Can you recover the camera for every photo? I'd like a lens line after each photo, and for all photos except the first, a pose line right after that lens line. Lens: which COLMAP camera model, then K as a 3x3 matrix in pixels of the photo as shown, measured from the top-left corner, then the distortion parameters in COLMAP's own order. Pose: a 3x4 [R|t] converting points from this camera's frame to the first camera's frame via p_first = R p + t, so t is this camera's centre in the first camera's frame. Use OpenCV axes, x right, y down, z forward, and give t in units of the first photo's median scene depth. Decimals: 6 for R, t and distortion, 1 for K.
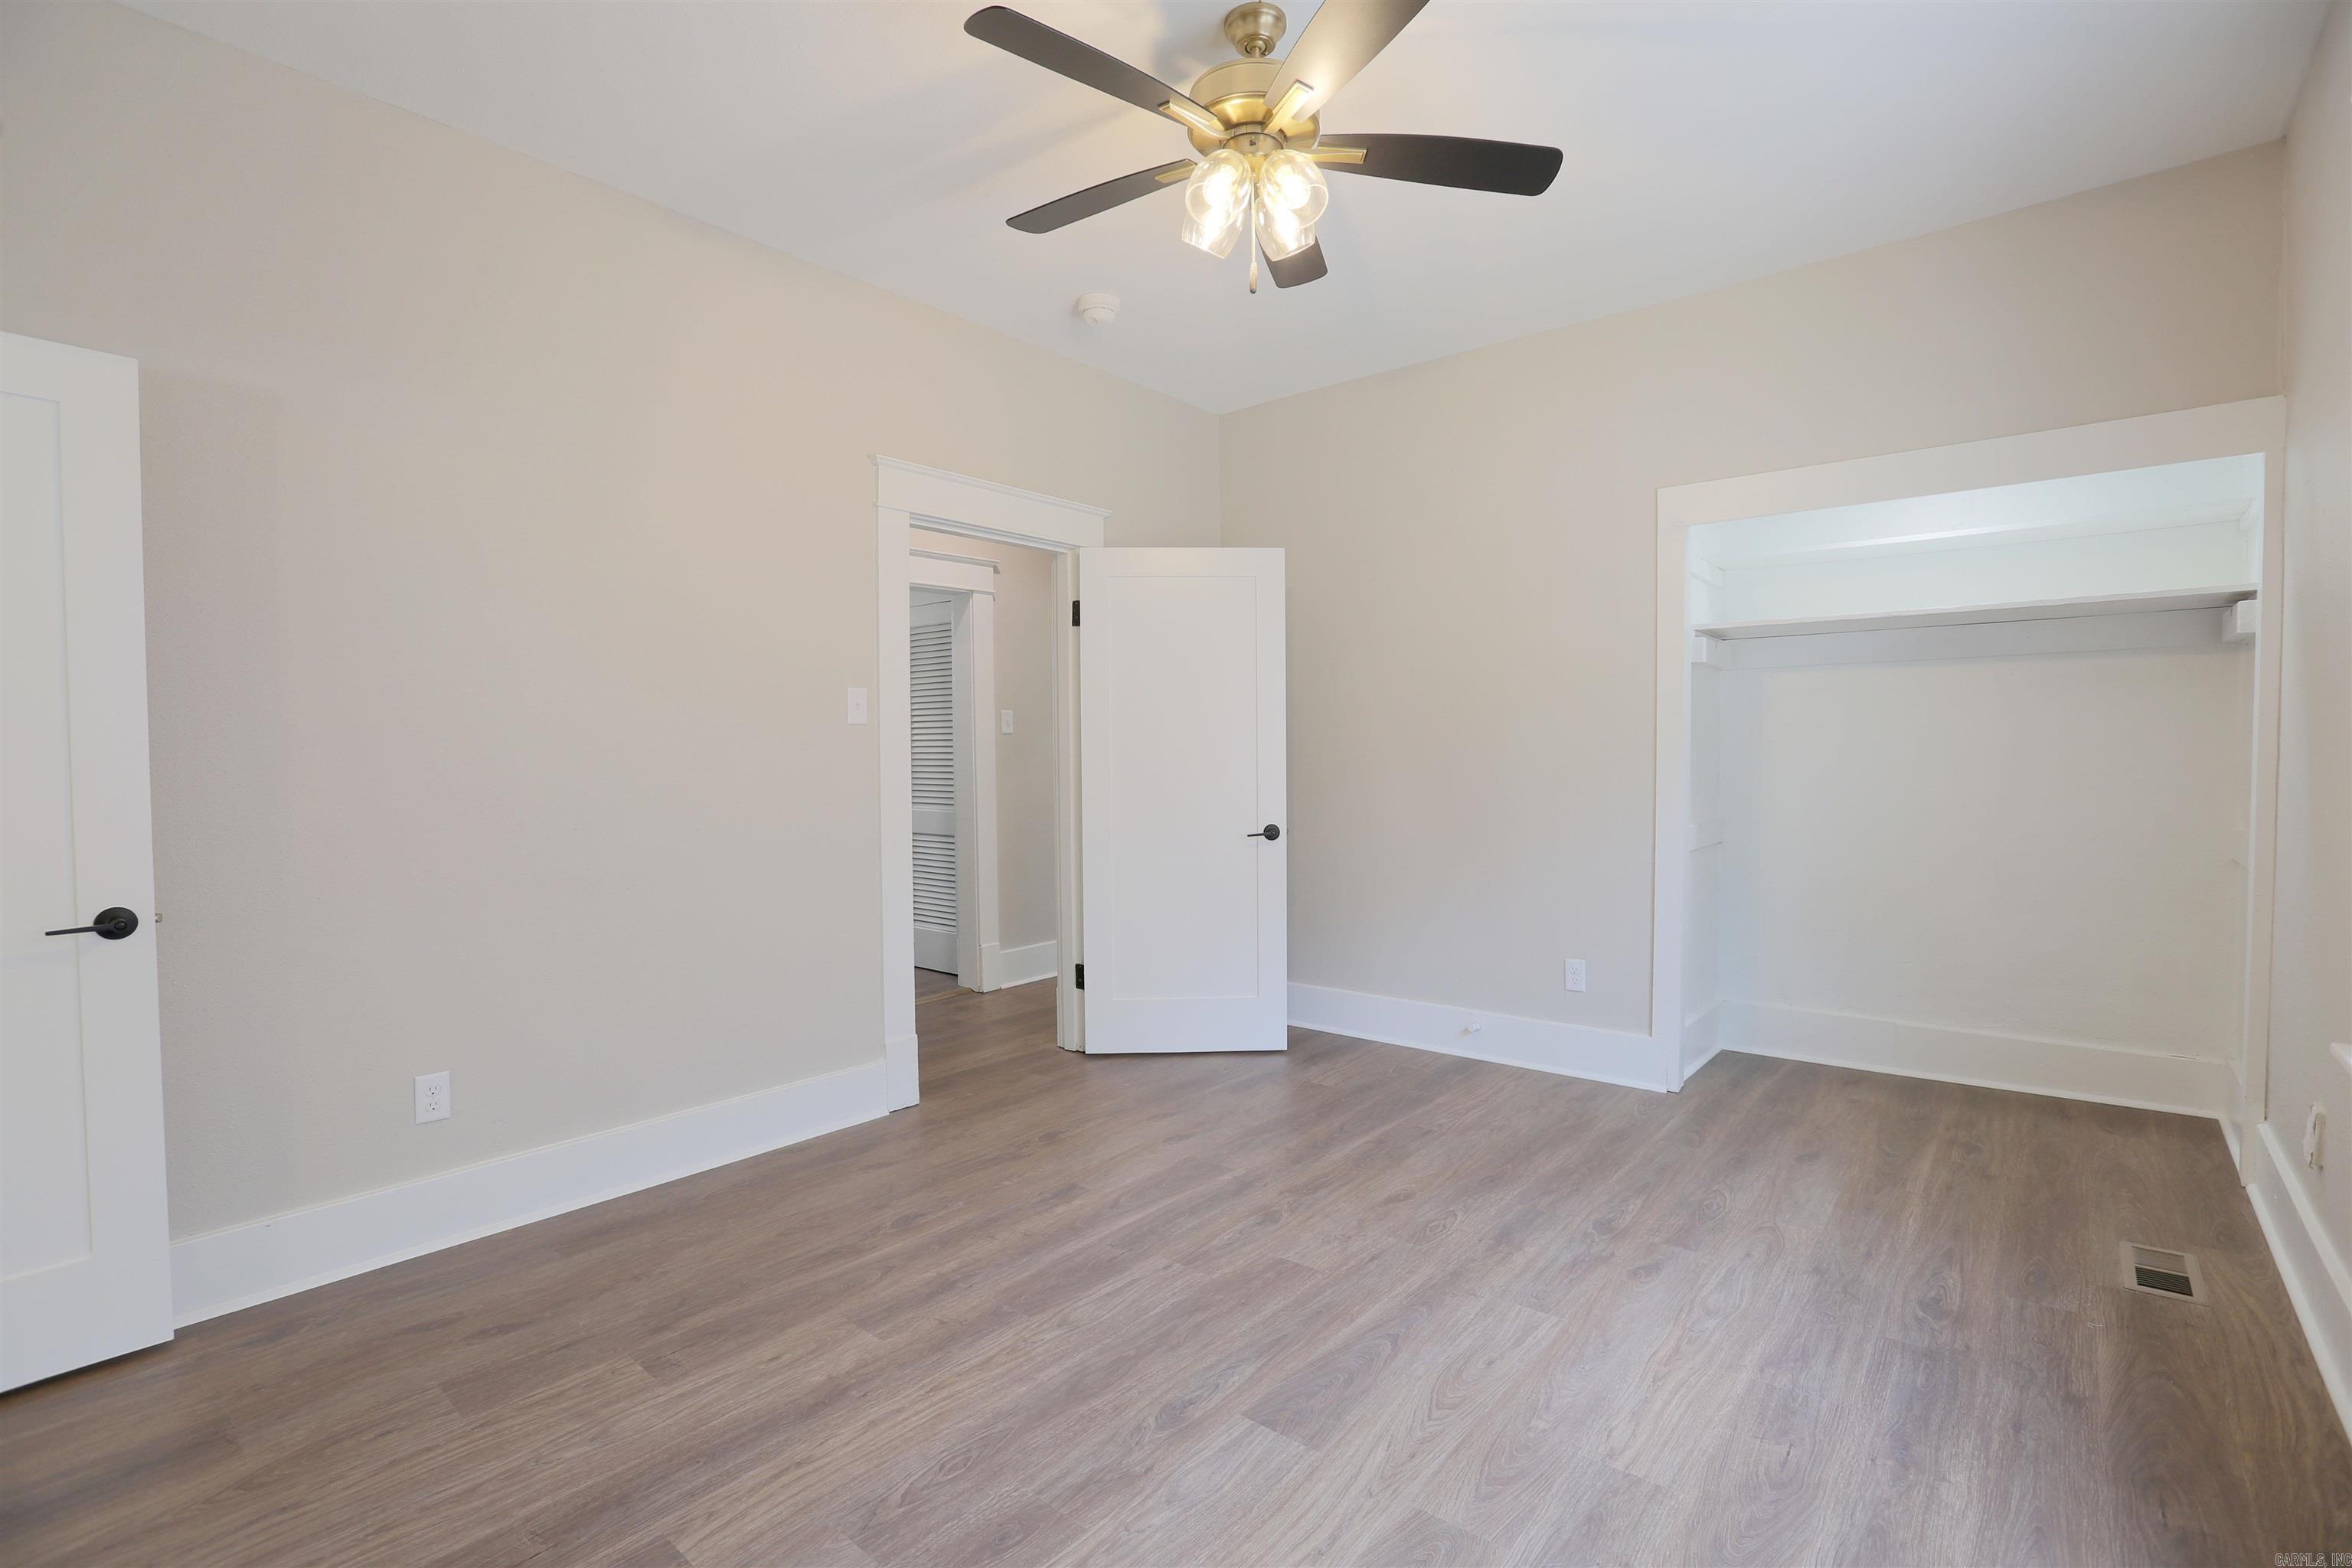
lens RADIAL K [[1069.3, 0, 1174.1], [0, 1069.3, 783.5], [0, 0, 1]] dist [-0.055410, 0.017918]
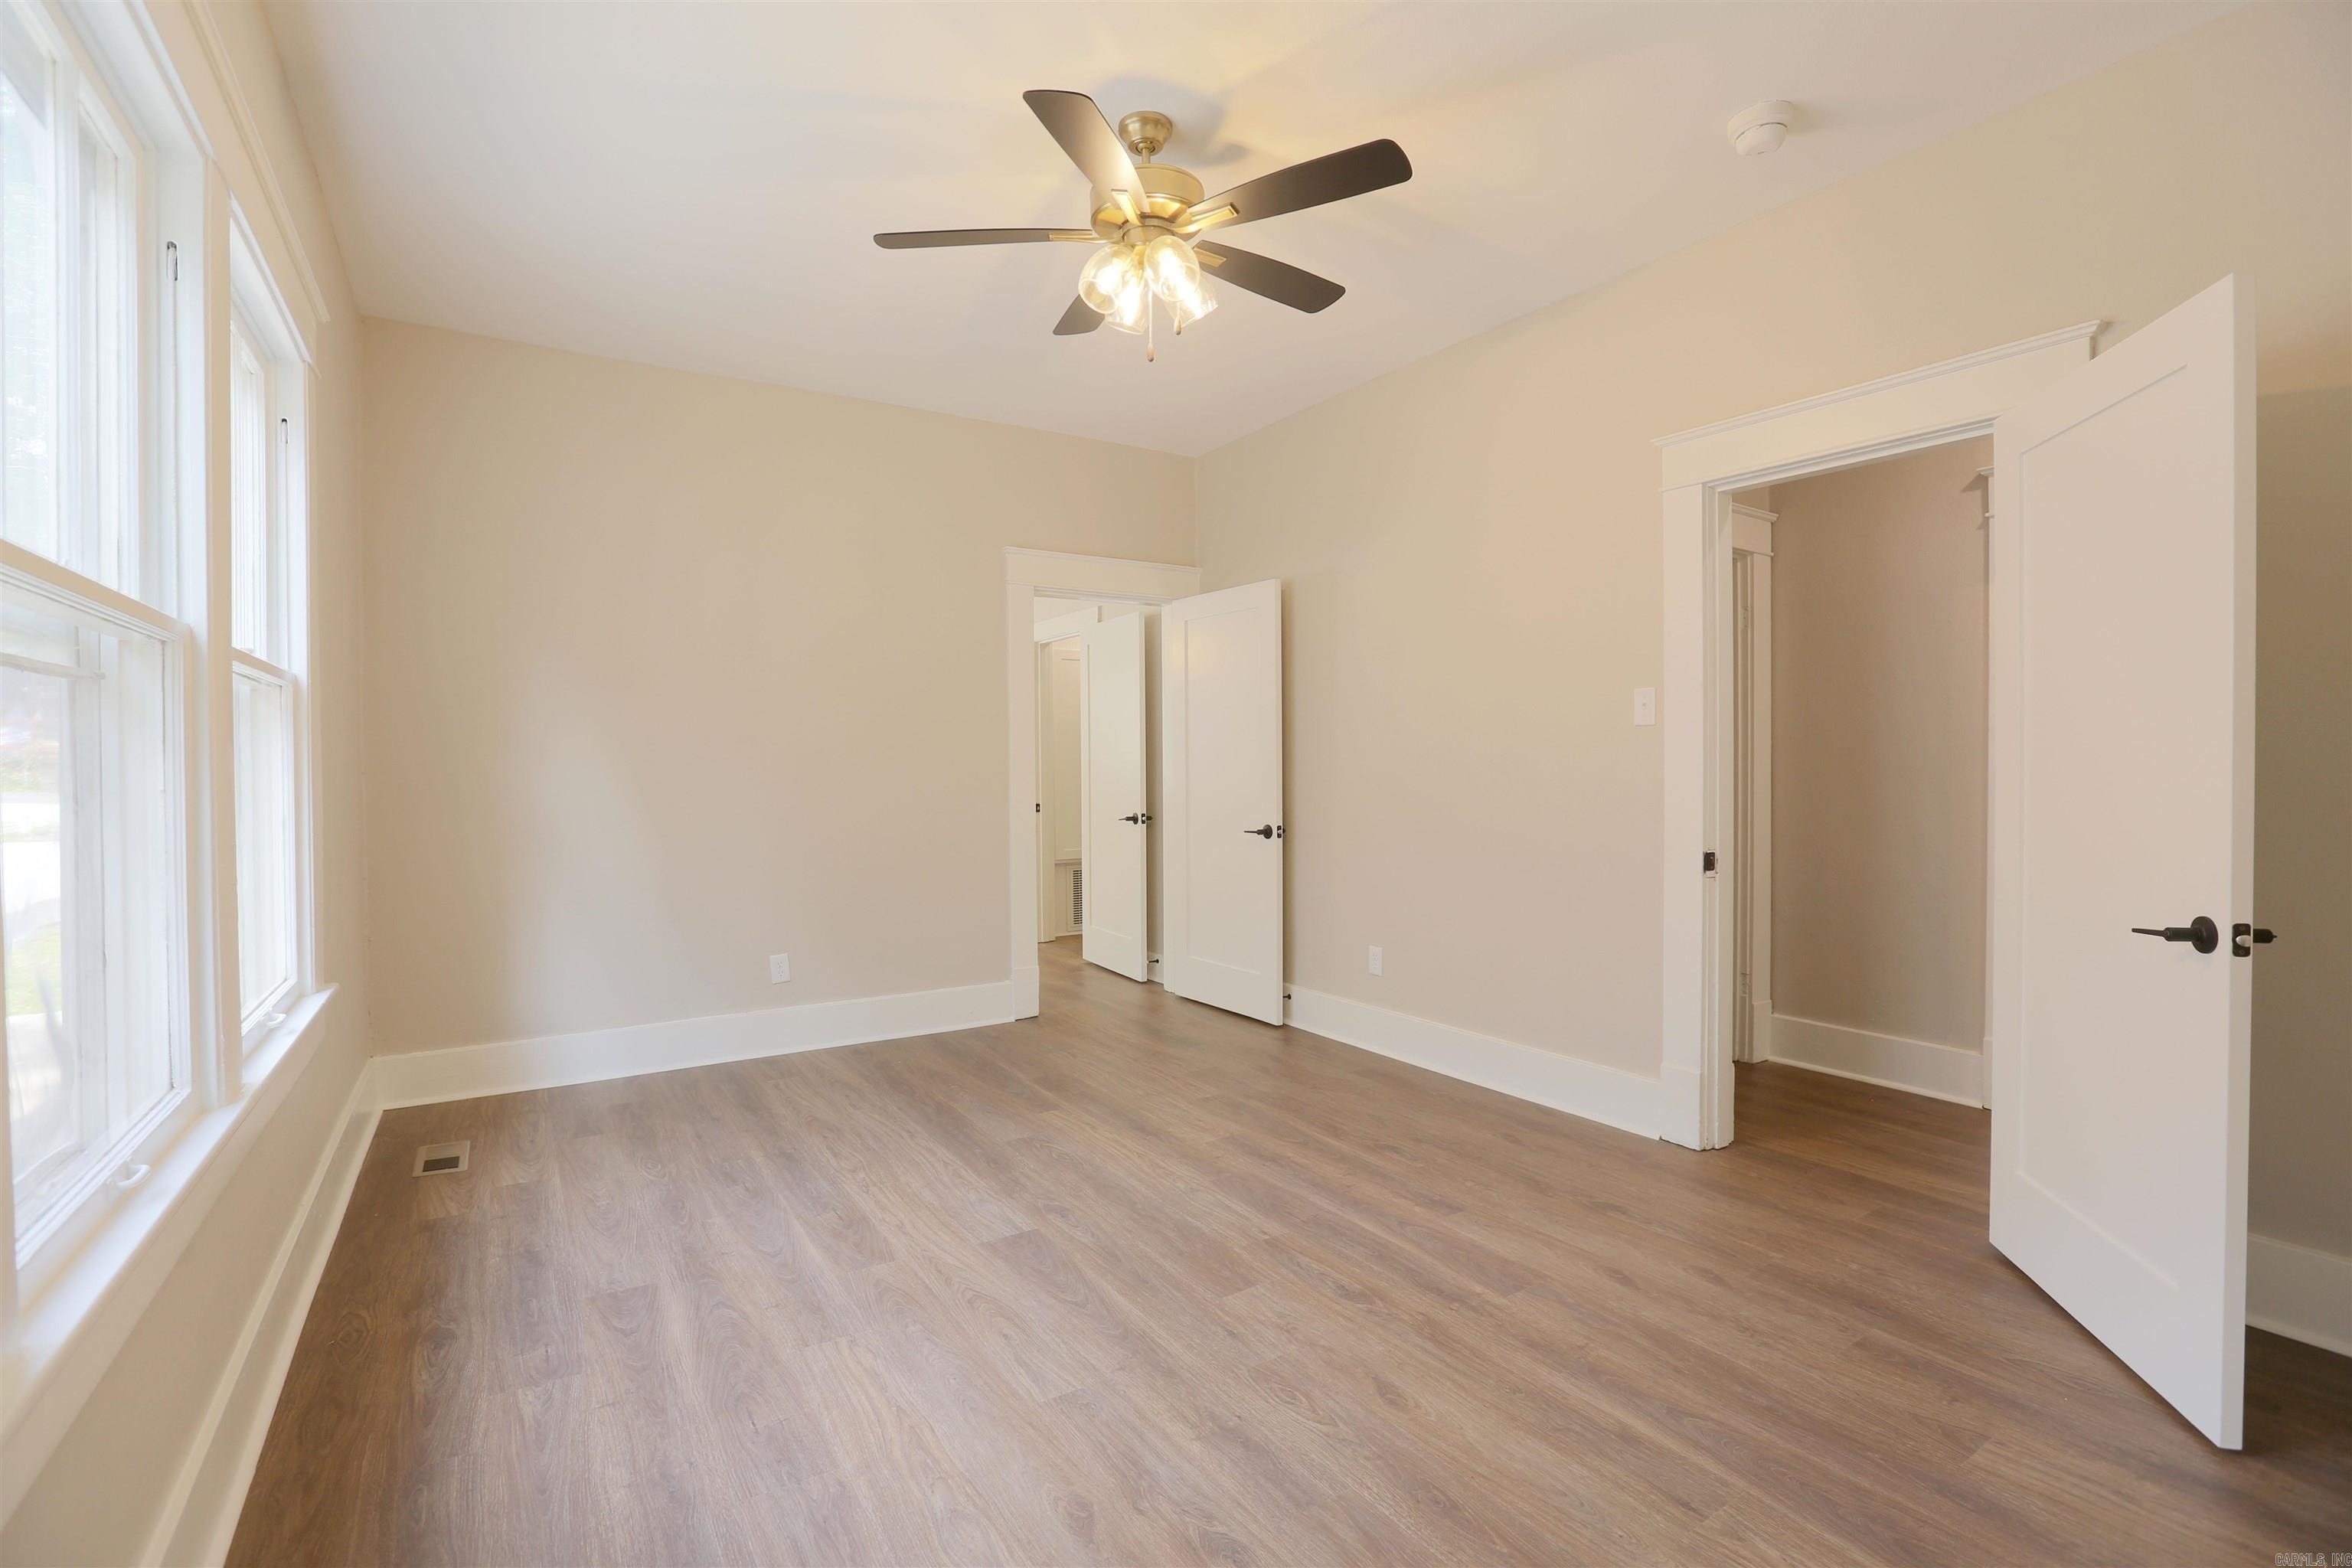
lens RADIAL K [[1069.3, 0, 1174.1], [0, 1069.3, 783.5], [0, 0, 1]] dist [-0.055410, 0.017918]
pose [[-0.291759, 0.030345, -0.956010, 1.118223], [-0.014702, 0.999236, 0.036204, -0.046666], [0.956379, 0.024618, -0.291090, 1.296478]]
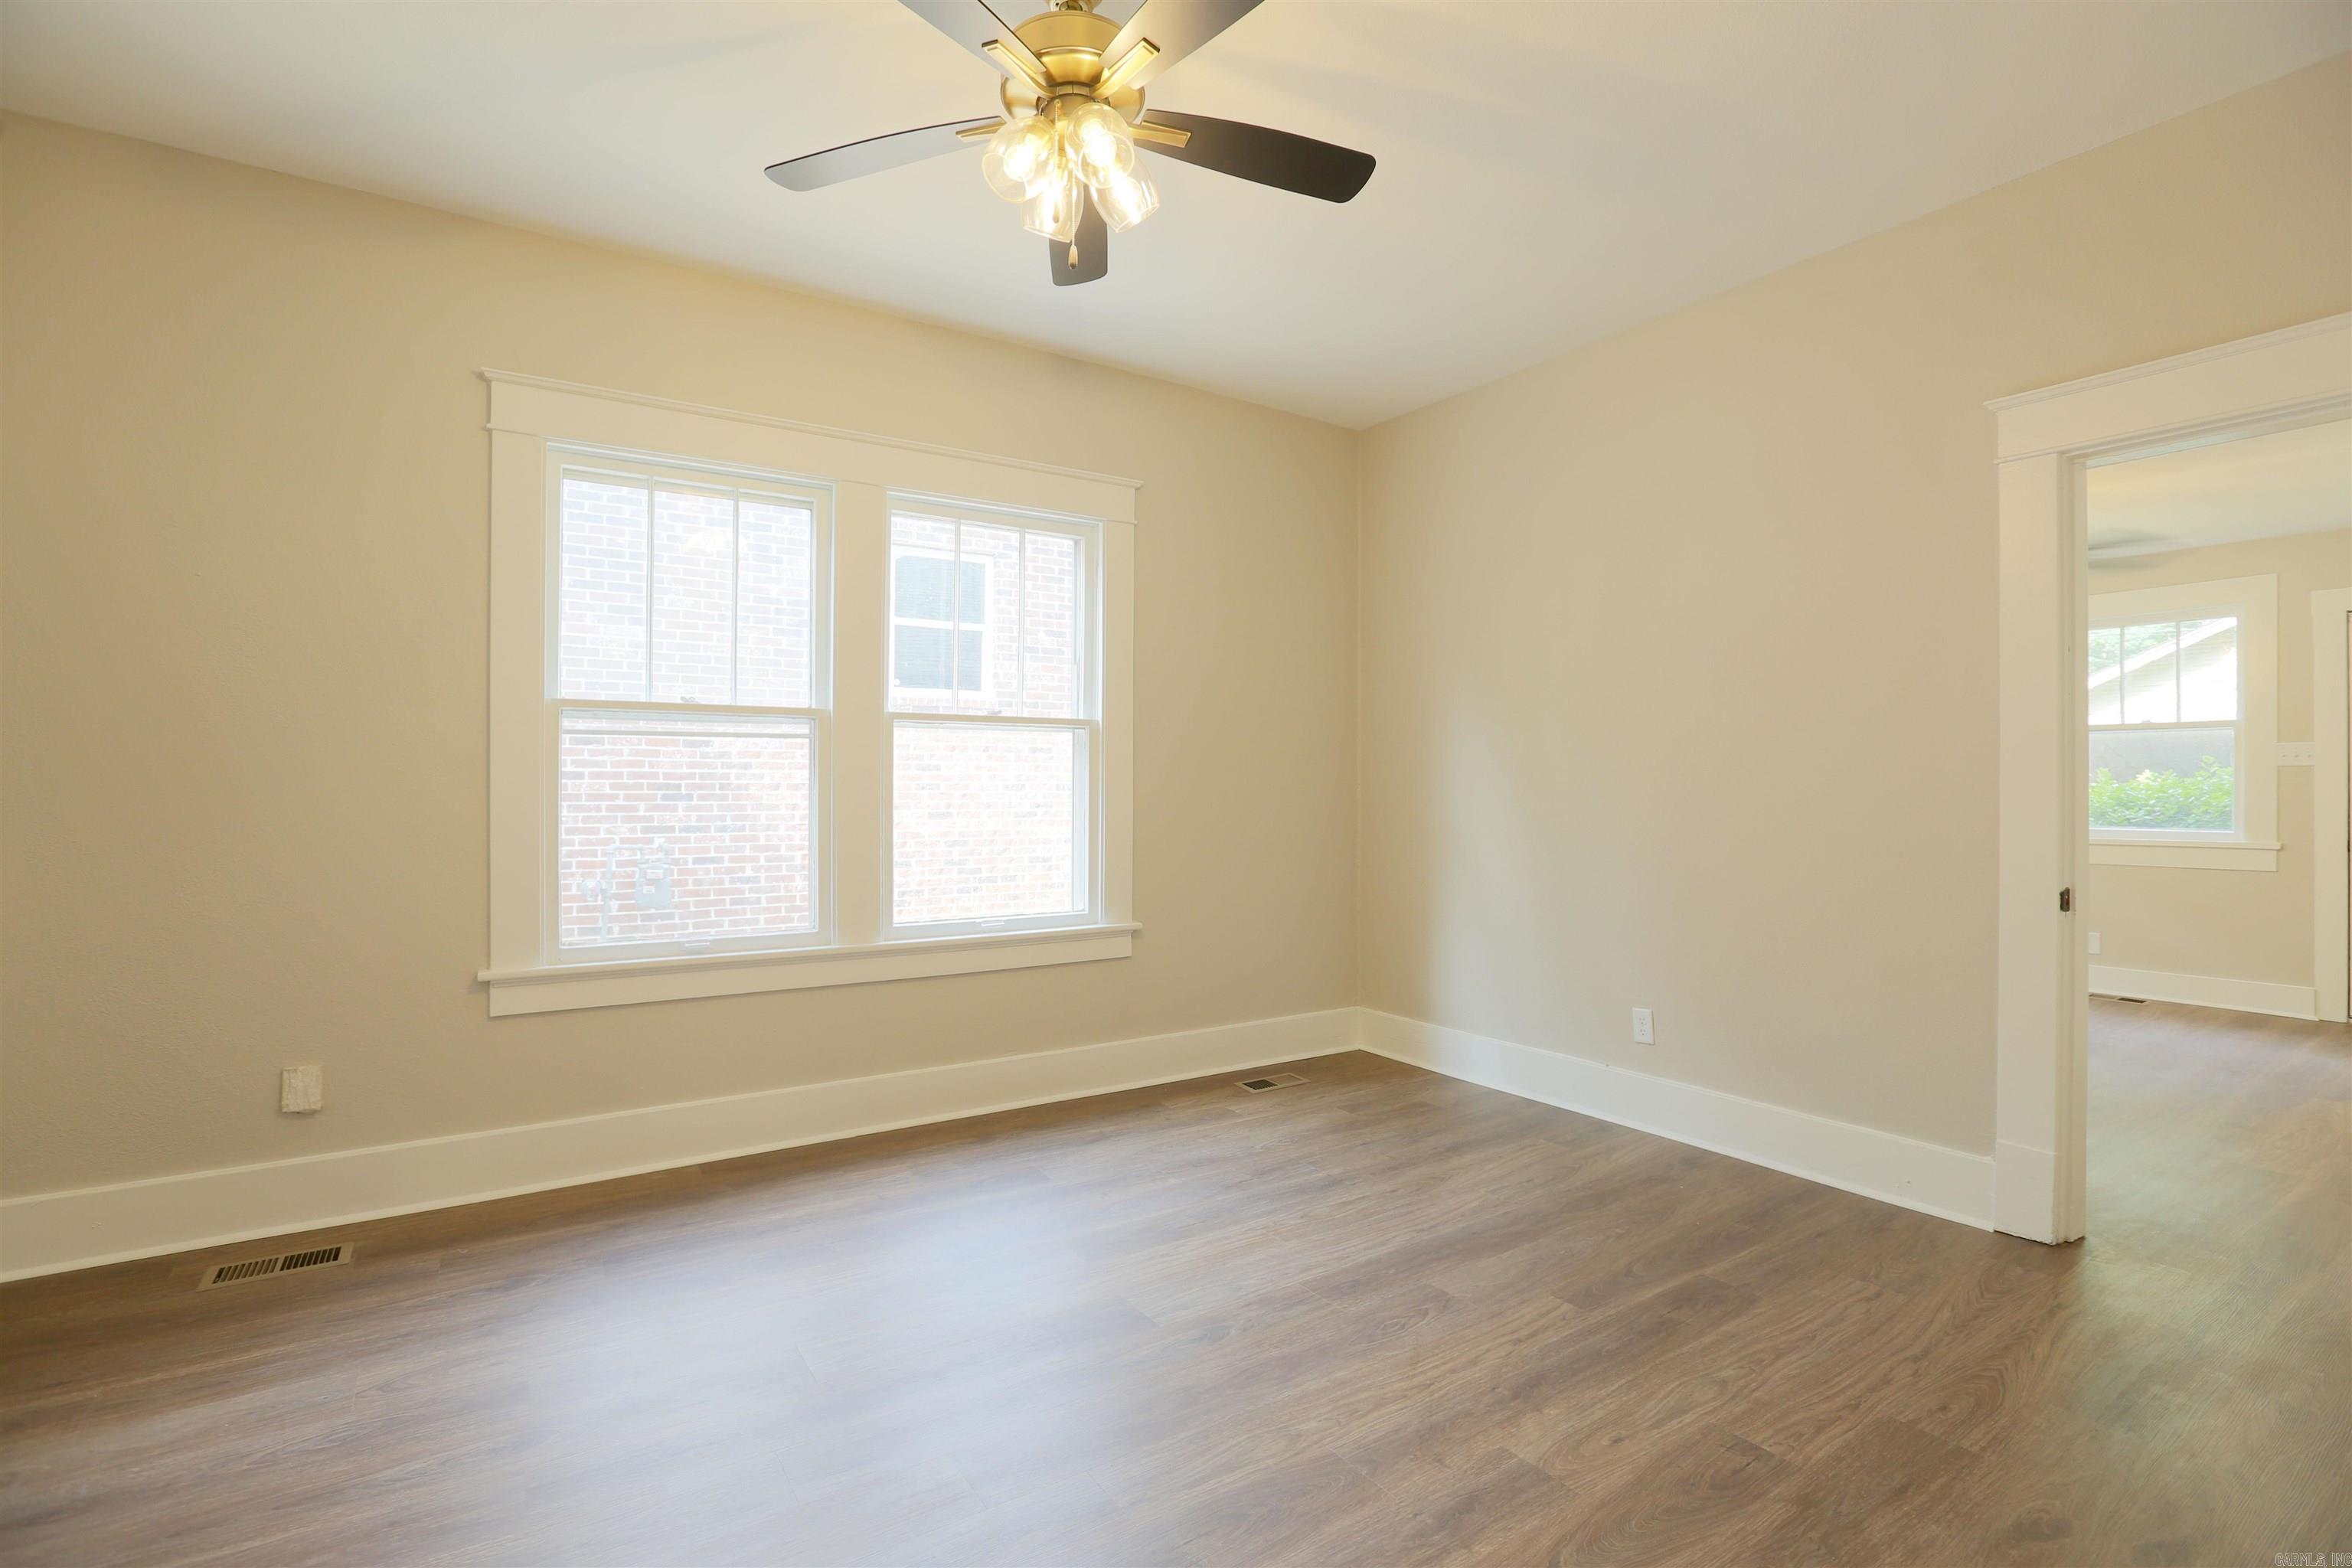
lens RADIAL K [[1069.3, 0, 1174.1], [0, 1069.3, 783.5], [0, 0, 1]] dist [-0.055410, 0.017918]
pose [[-0.958942, 0.009690, 0.283437, -0.247339], [0.015931, 0.999679, 0.019723, -0.036180], [-0.283154, 0.023429, -0.958788, 1.755034]]
